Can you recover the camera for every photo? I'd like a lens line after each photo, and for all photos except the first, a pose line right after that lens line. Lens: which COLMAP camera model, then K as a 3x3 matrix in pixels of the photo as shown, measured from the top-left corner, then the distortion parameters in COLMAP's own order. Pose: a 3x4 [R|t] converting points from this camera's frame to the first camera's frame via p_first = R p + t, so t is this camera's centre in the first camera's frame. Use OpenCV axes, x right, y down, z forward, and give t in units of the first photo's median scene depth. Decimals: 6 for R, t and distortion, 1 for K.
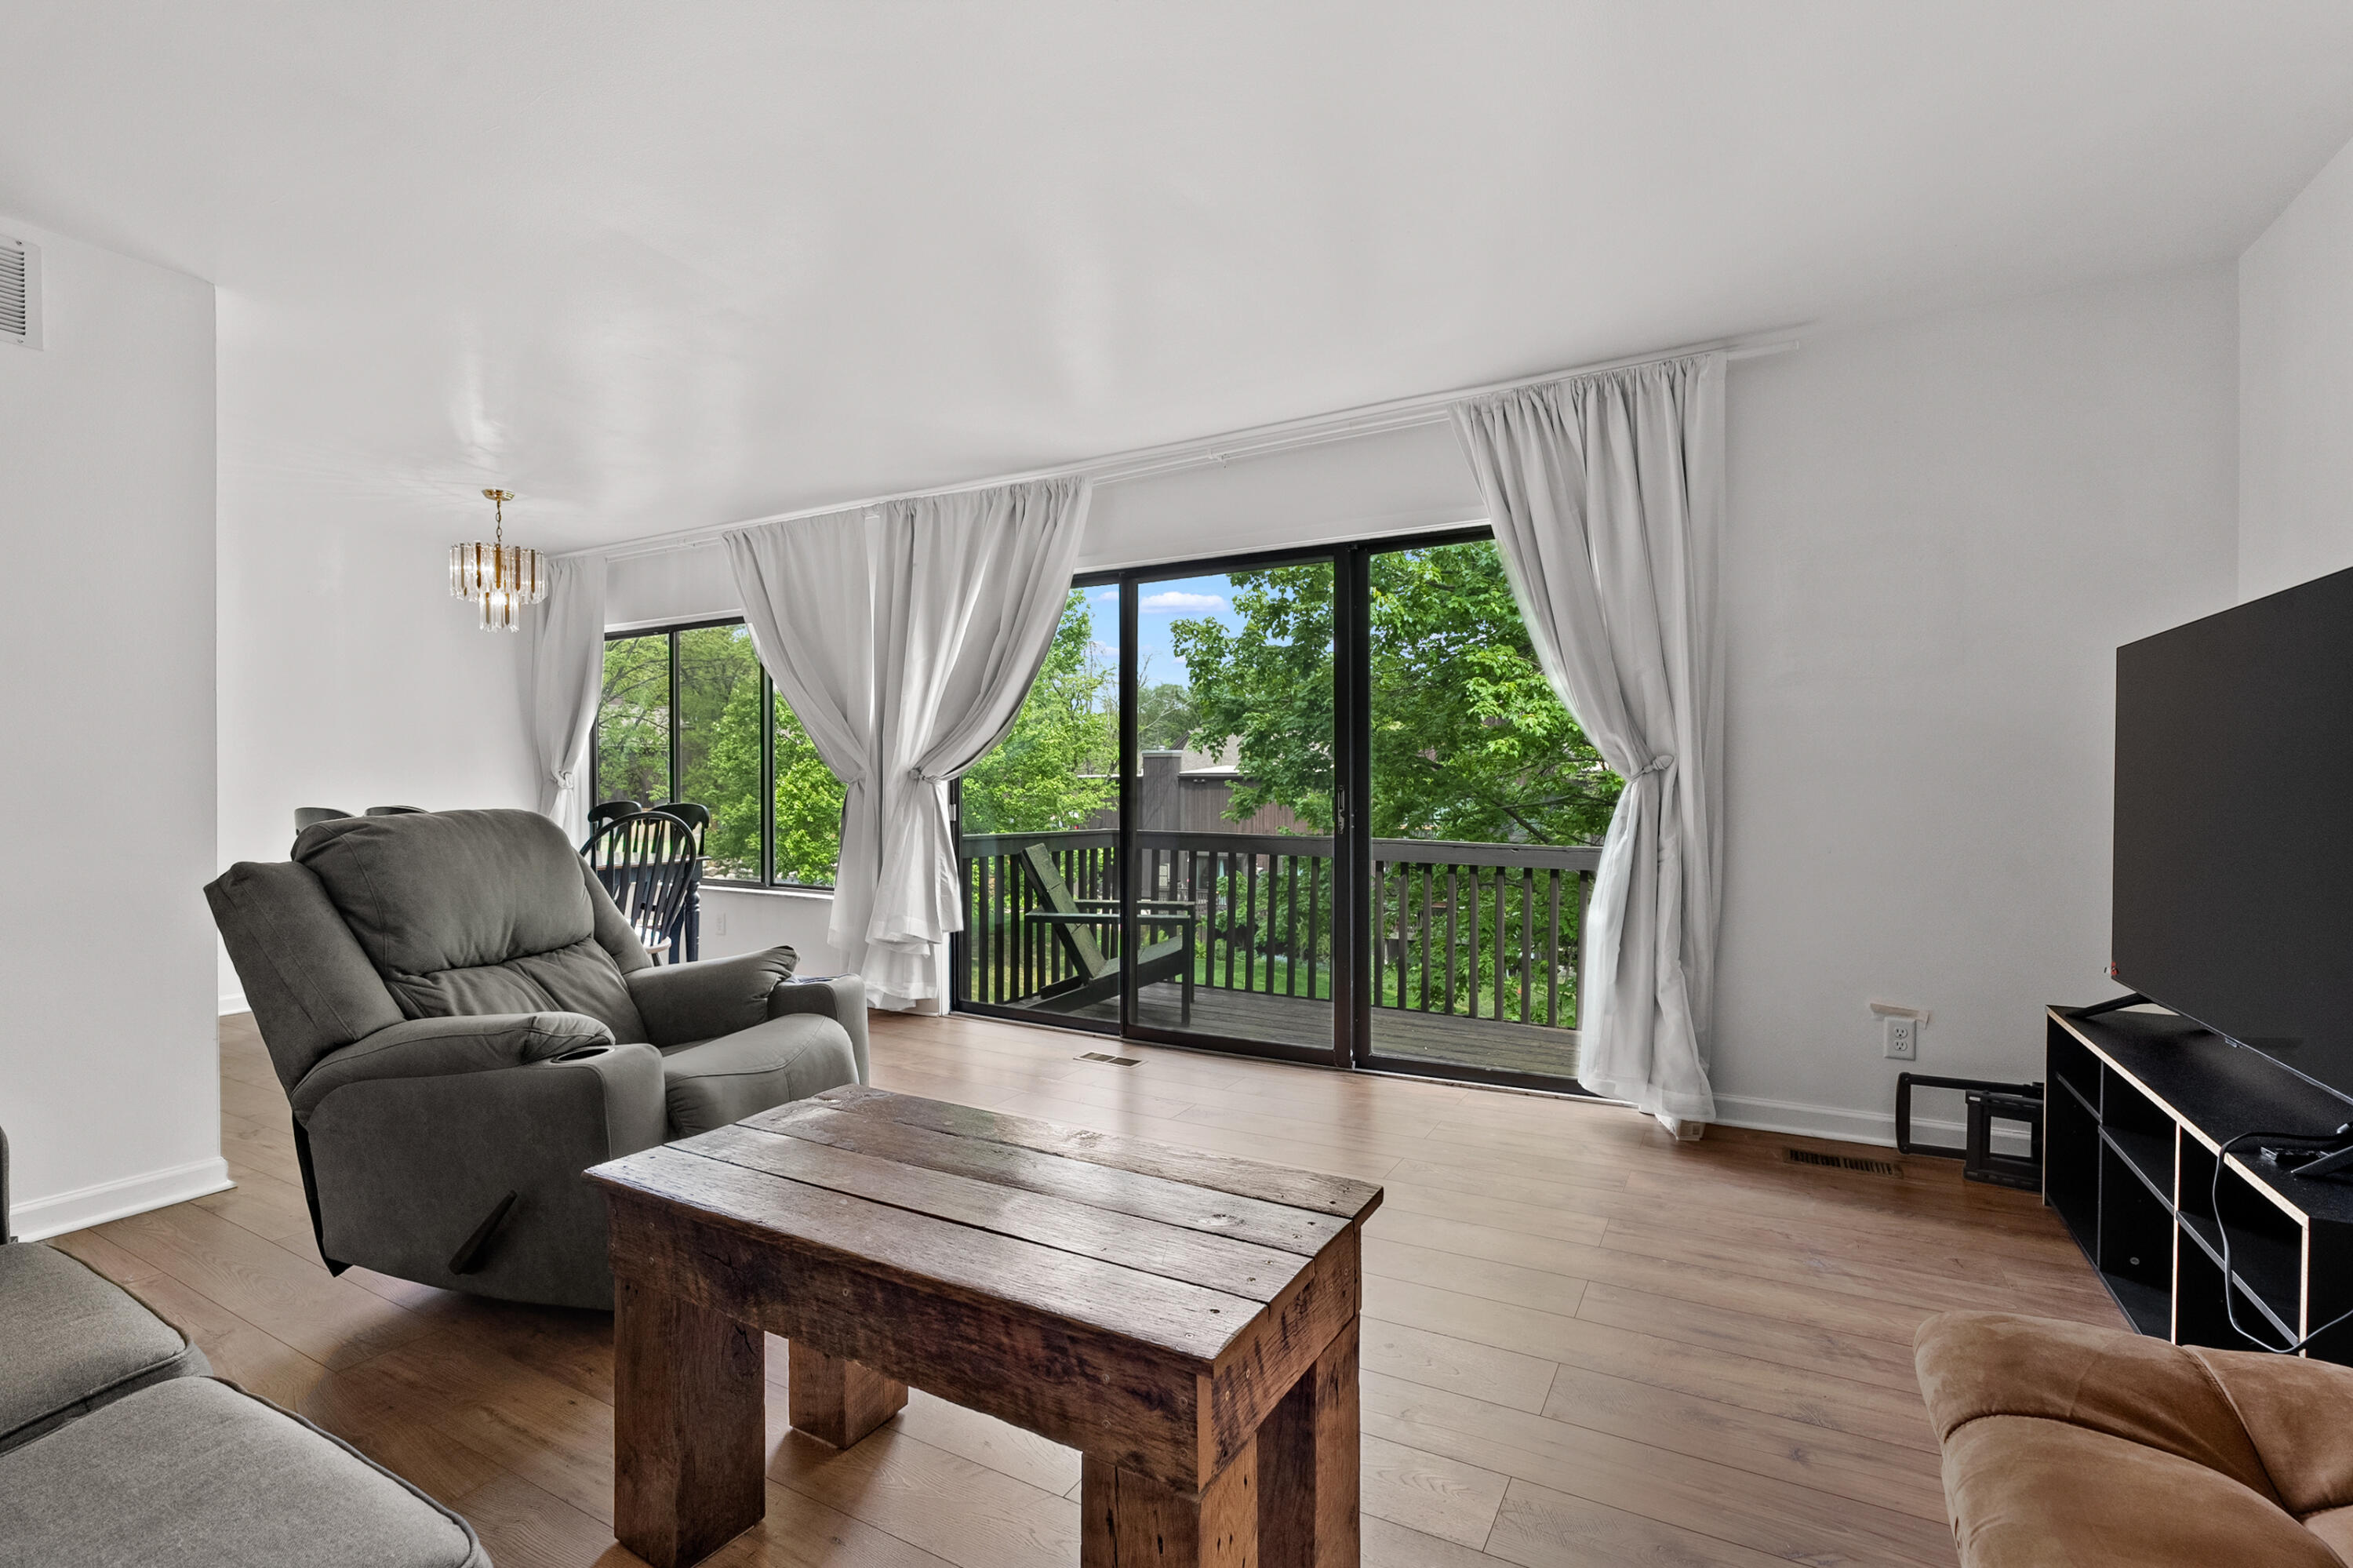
lens RADIAL K [[1071.2, 0, 1177.5], [0, 1071.2, 791.5], [0, 0, 1]] dist [0.001112, 0.001119]
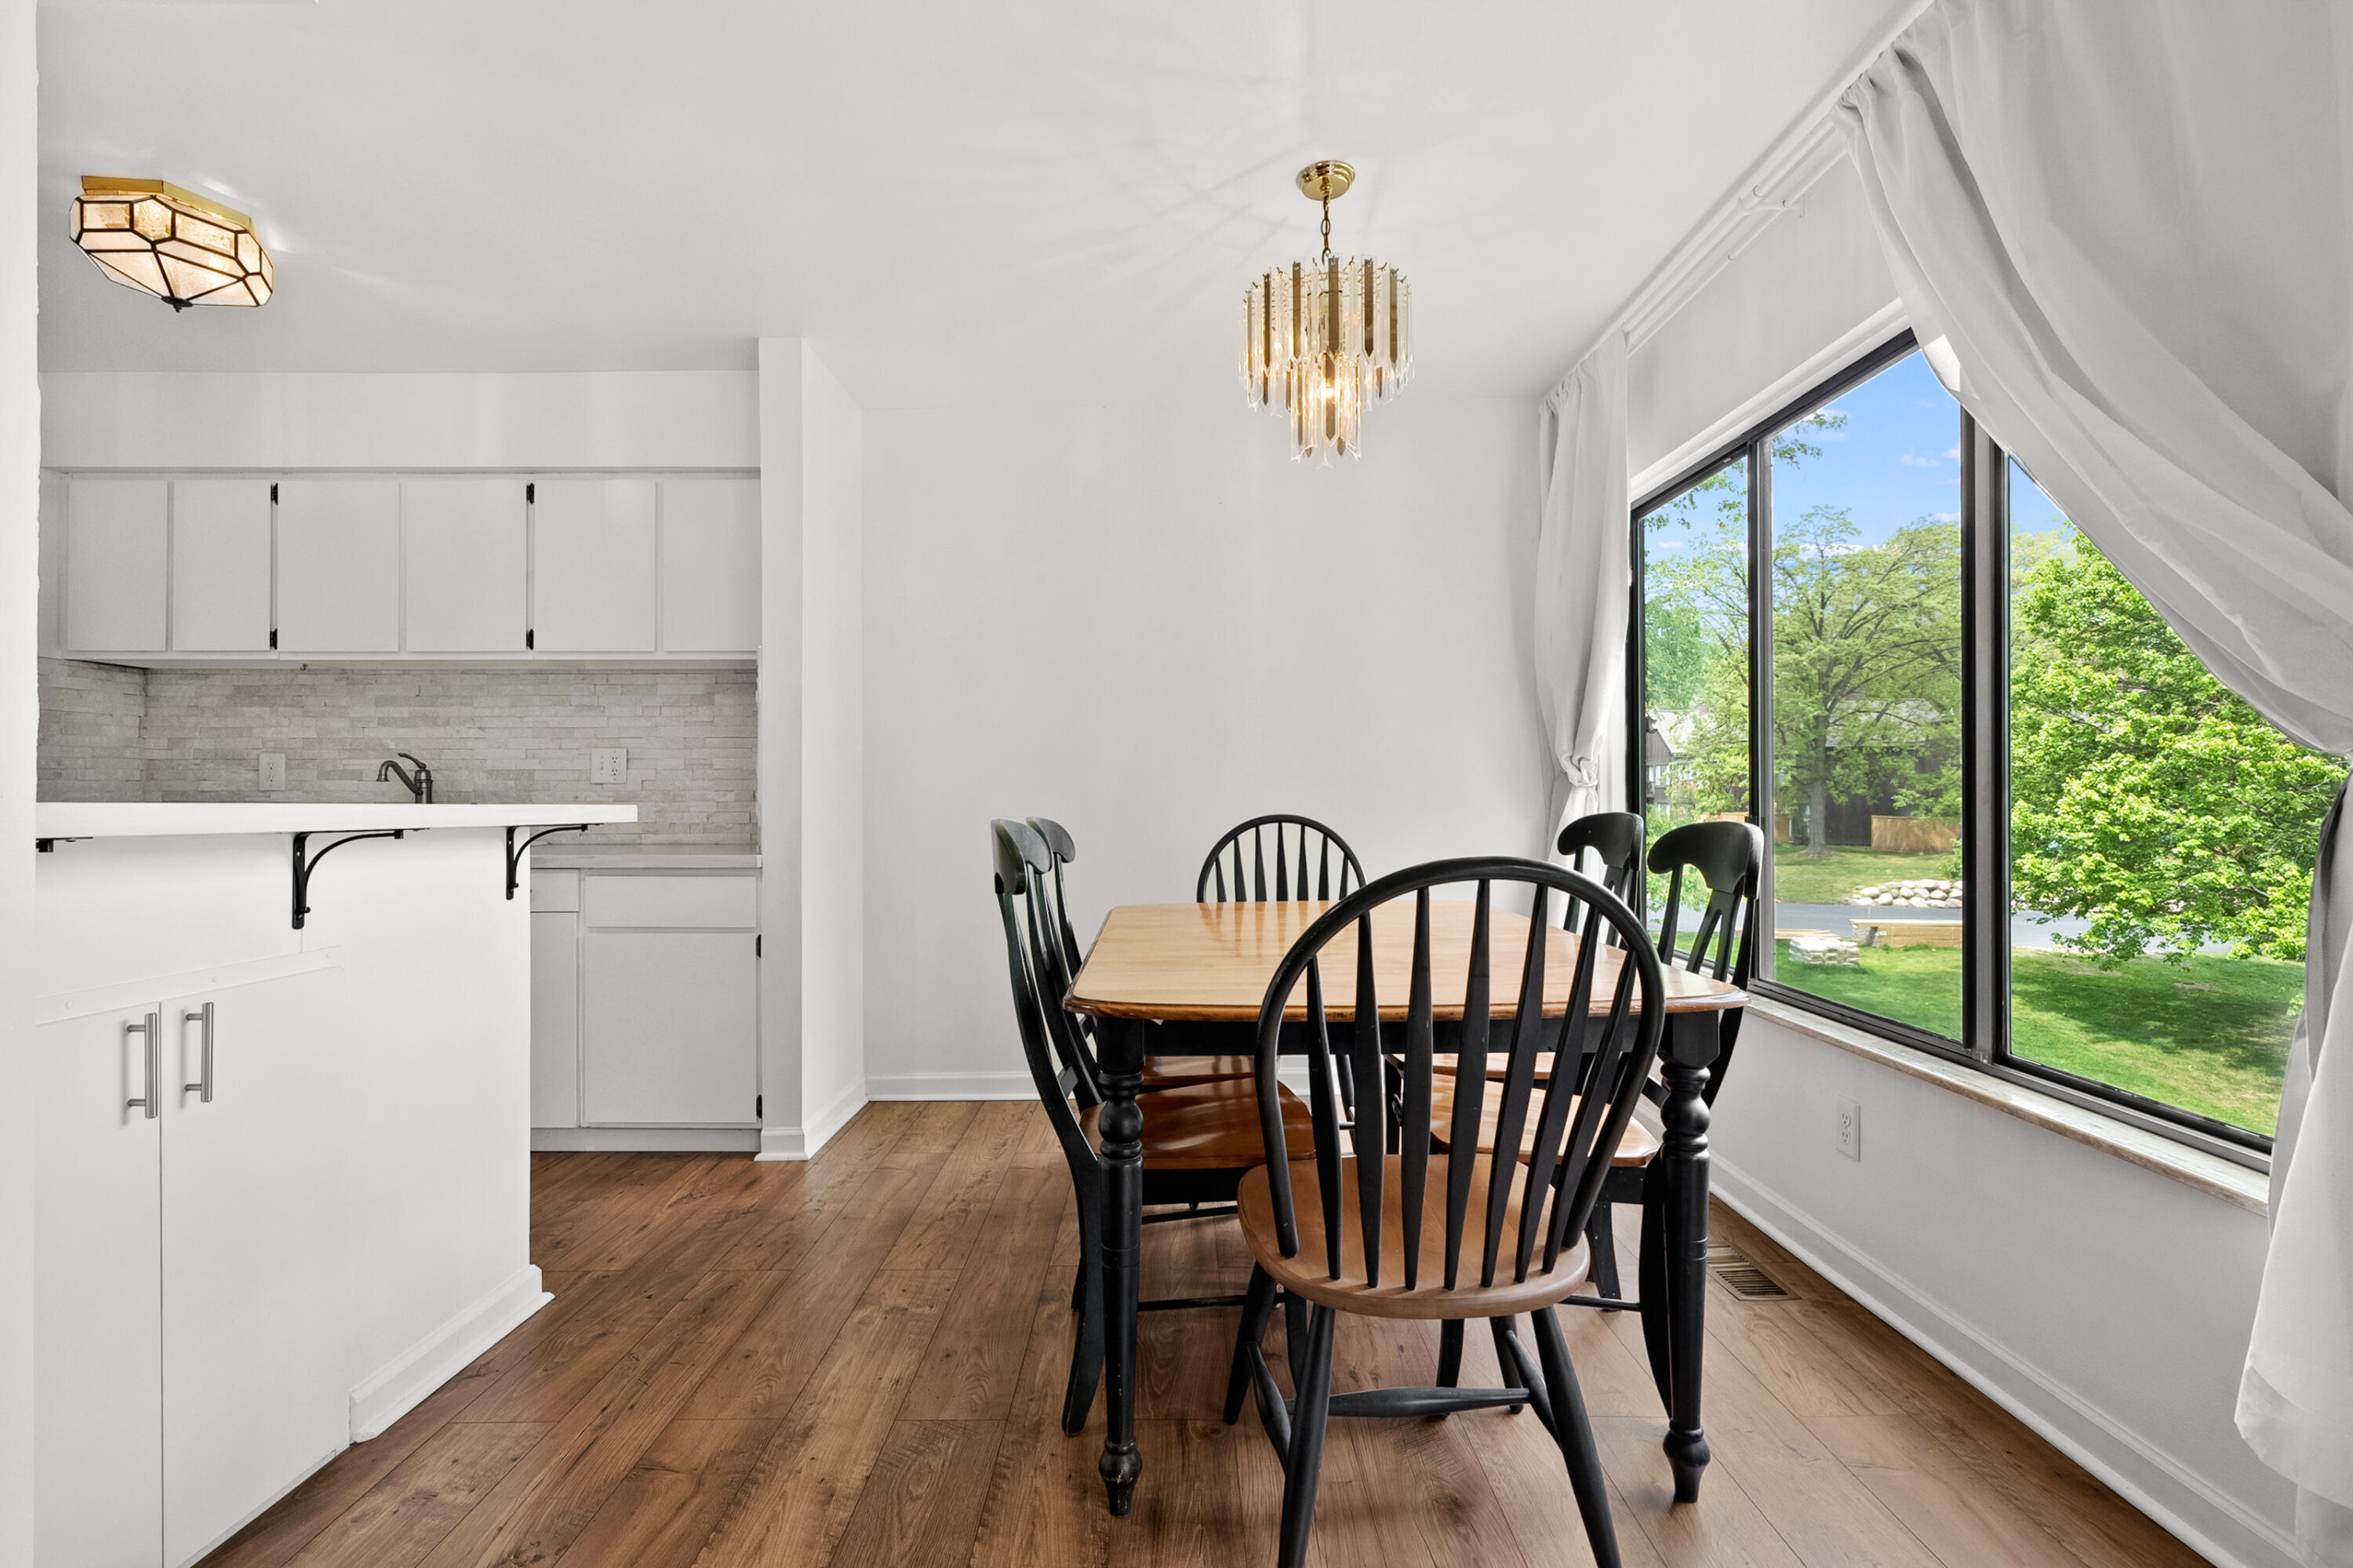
lens RADIAL K [[1071.2, 0, 1194.3], [0, 1071.2, 789.4], [0, 0, 1]] dist [0.001112, 0.001119]
pose [[0.503972, 0.010073, -0.863662, -0.040425], [-0.014867, 0.999885, 0.002987, 0.000503], [0.863592, 0.011335, 0.504063, 0.115076]]
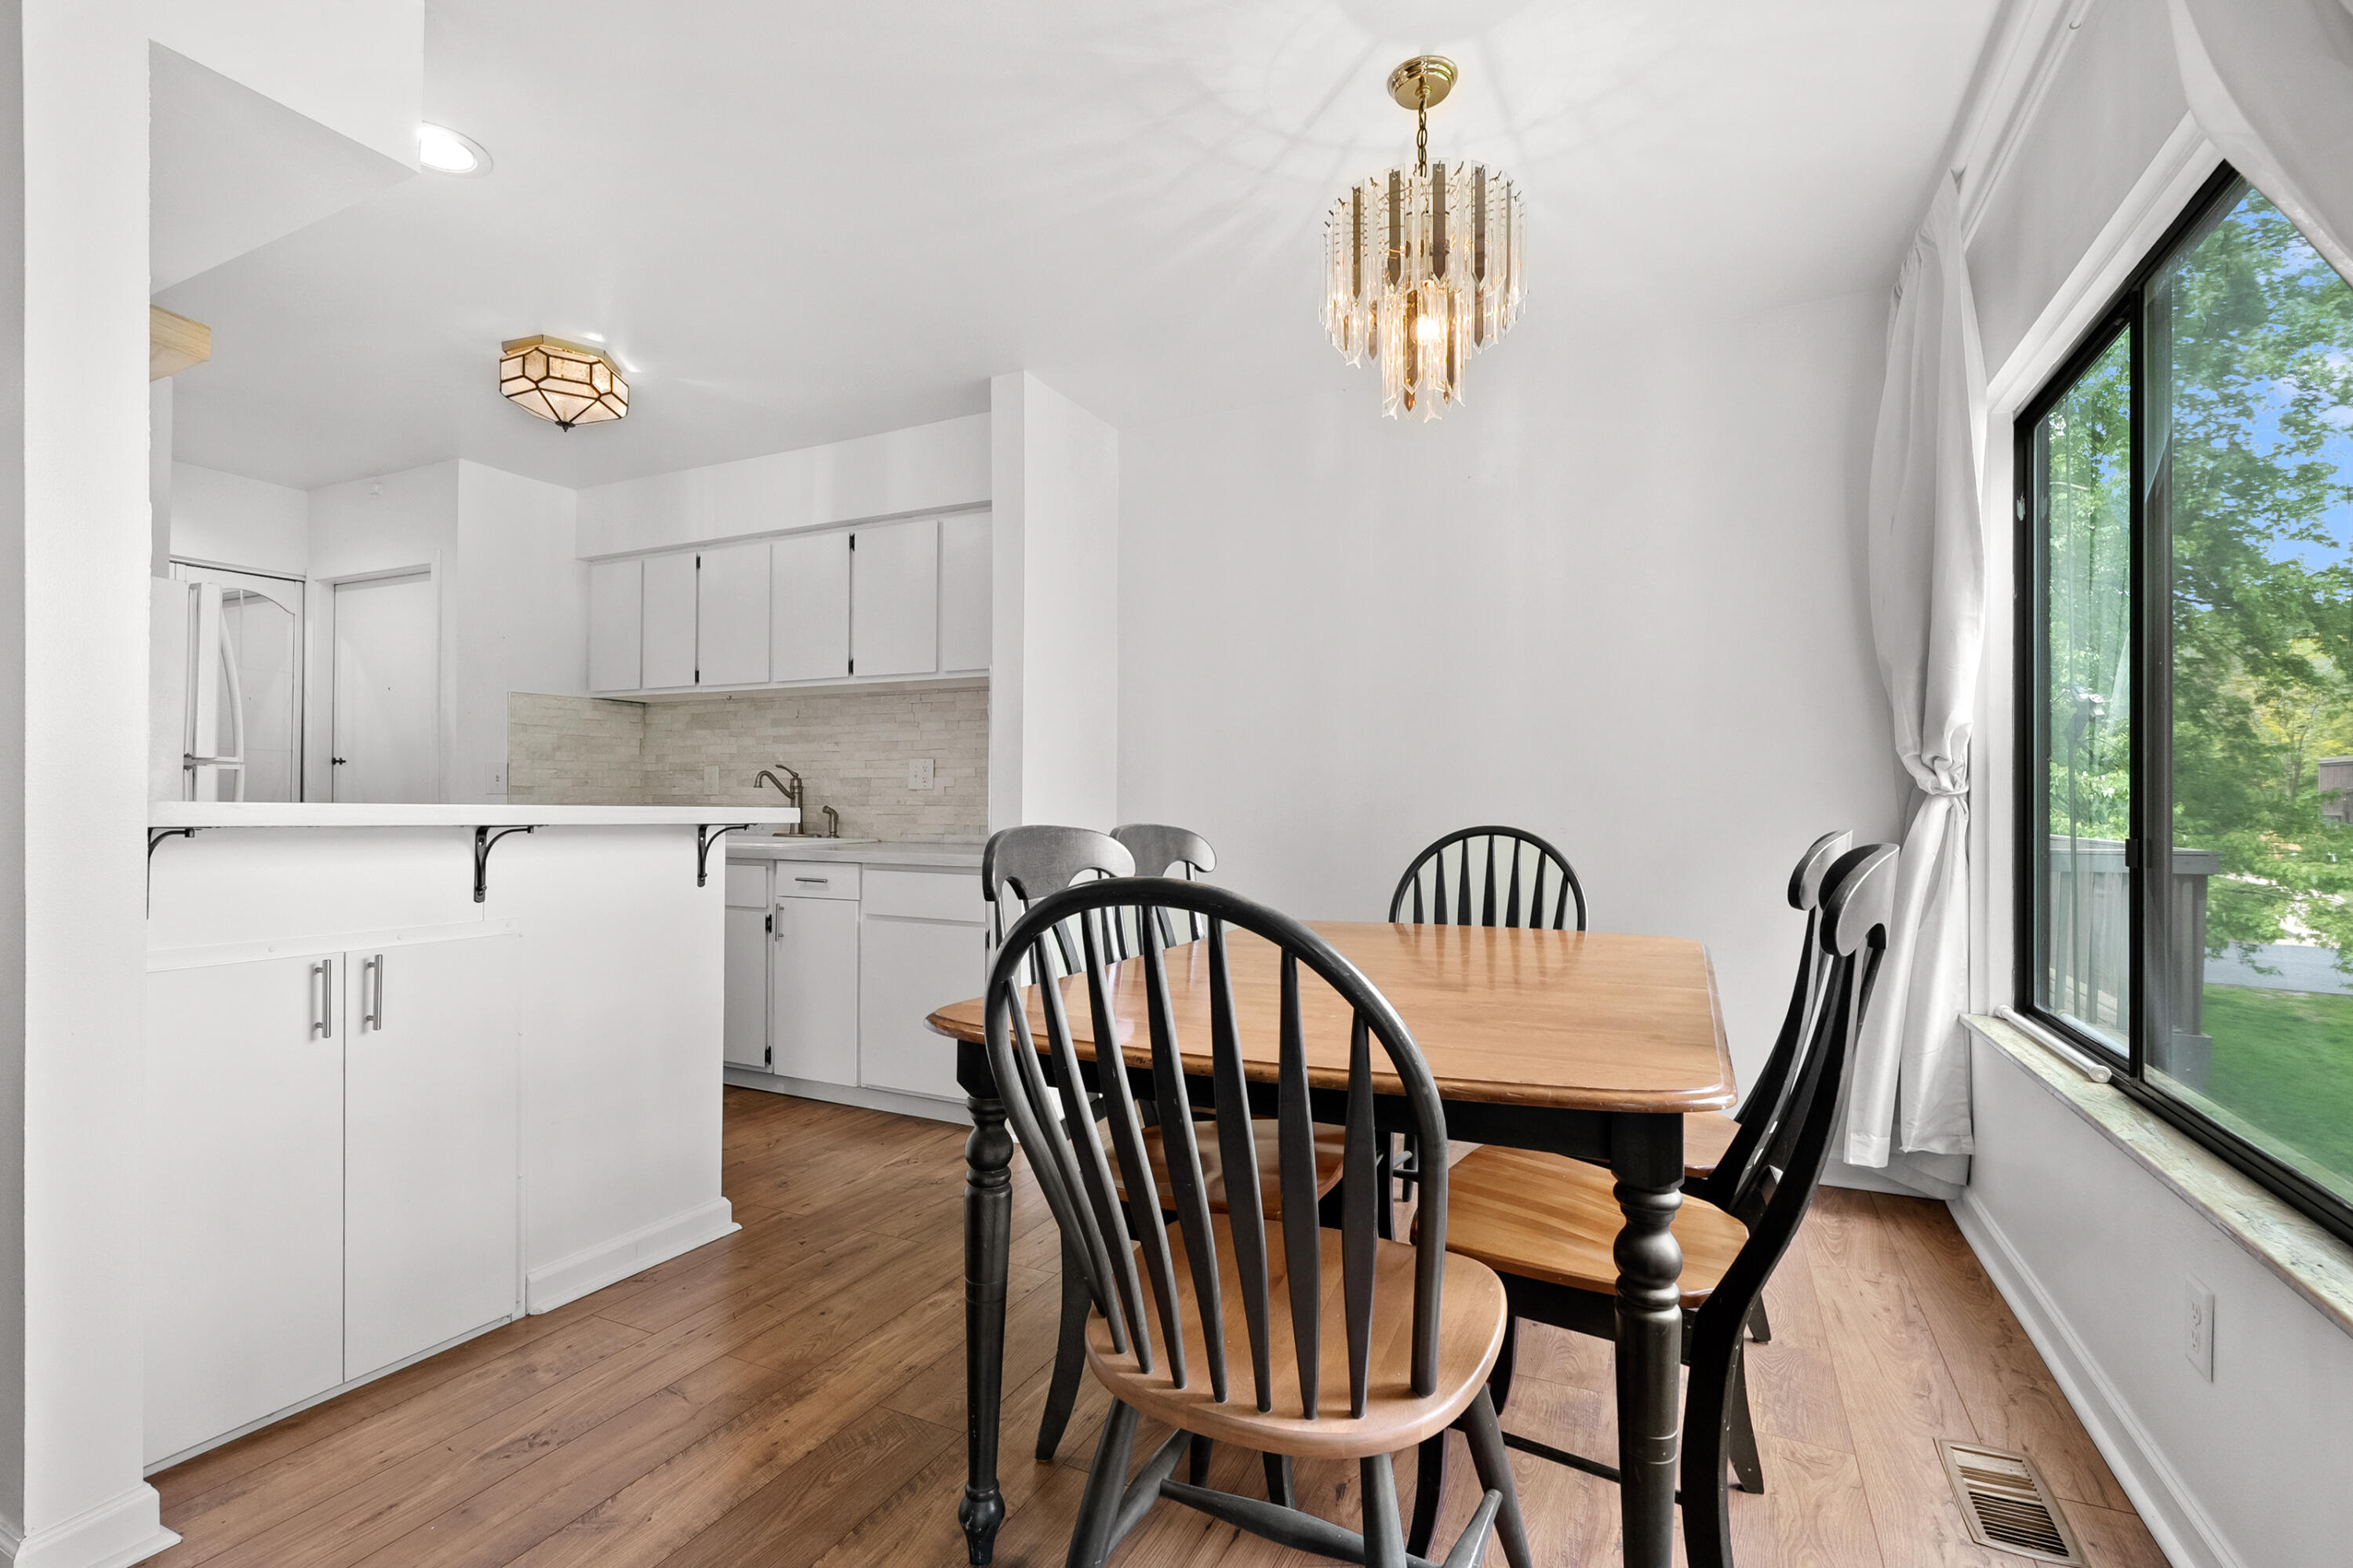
lens RADIAL K [[1071.2, 0, 1184.9], [0, 1071.2, 798.6], [0, 0, 1]] dist [0.001112, 0.001119]
pose [[0.077327, 0.013012, -0.996921, -0.037598], [-0.016185, 0.999799, 0.011794, 0.000147], [0.996874, 0.015223, 0.077523, 0.143570]]
